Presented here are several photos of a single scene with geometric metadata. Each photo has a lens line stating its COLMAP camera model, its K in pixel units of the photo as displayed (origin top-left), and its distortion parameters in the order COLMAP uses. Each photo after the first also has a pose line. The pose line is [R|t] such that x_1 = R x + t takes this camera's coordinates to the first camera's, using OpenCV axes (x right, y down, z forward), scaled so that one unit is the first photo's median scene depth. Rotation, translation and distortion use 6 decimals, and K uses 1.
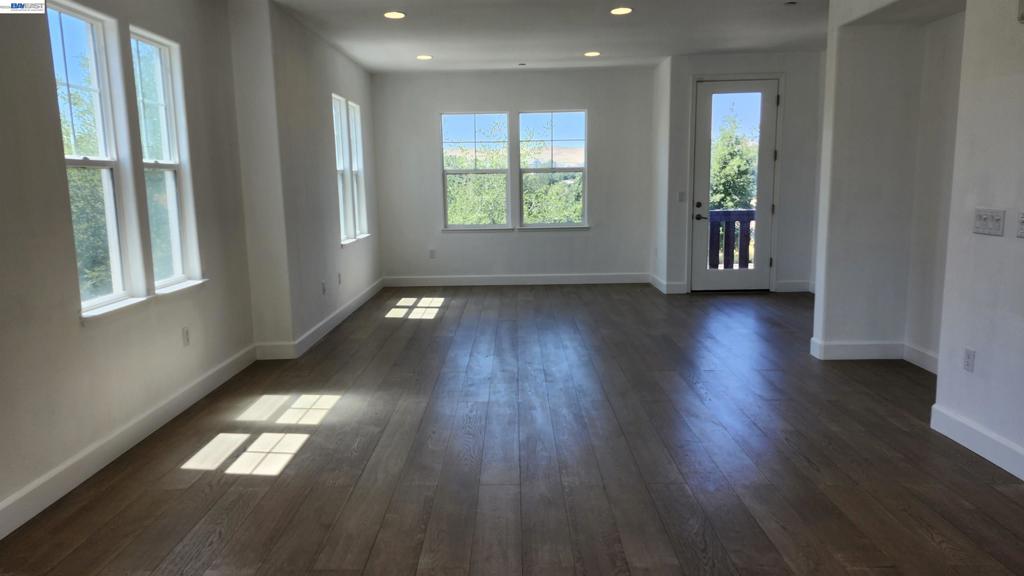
lens RADIAL K [[707.3, 0, 507.7], [0, 707.3, 284.9], [0, 0, 1]] dist [0.129851, -0.129443]
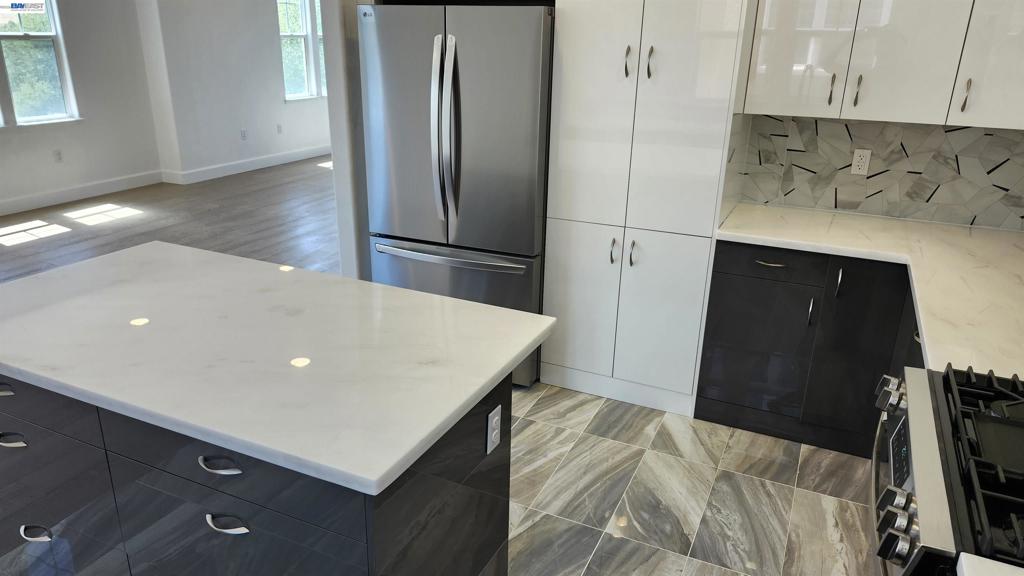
lens RADIAL K [[708.3, 0, 505.5], [0, 708.3, 287.0], [0, 0, 1]] dist [0.129593, -0.183609]
pose [[0.912662, 0.169959, -0.371702, 1.001845], [-0.093927, 0.972316, 0.213961, -0.072212], [0.397776, -0.160362, 0.903360, -0.025954]]
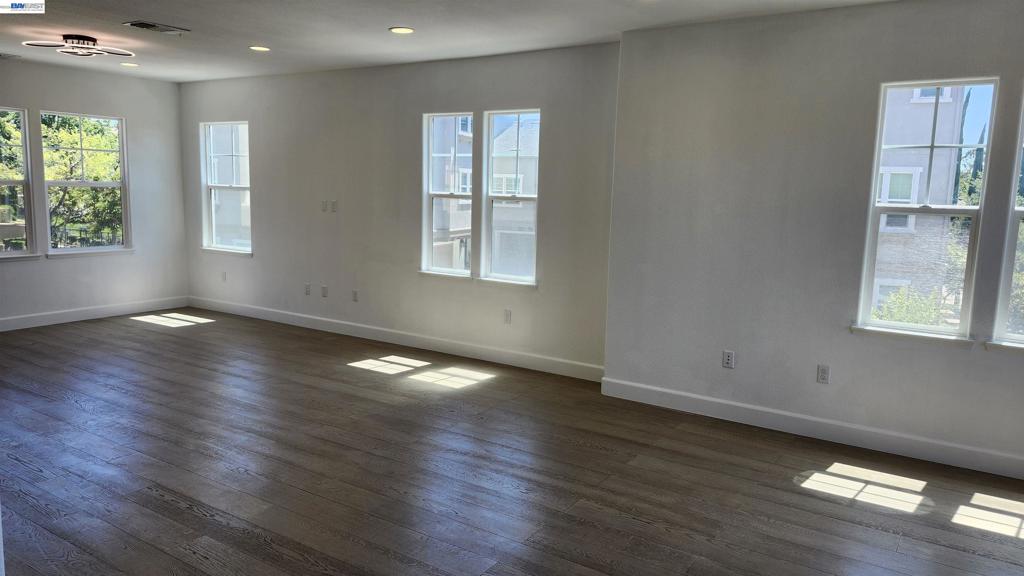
lens RADIAL K [[708.3, 0, 505.5], [0, 708.3, 287.0], [0, 0, 1]] dist [0.129593, -0.183609]
pose [[-0.555402, 0.123392, -0.822377, 0.713450], [-0.133981, 0.962732, 0.234937, -0.317115], [0.820718, 0.240667, -0.518171, 1.718043]]
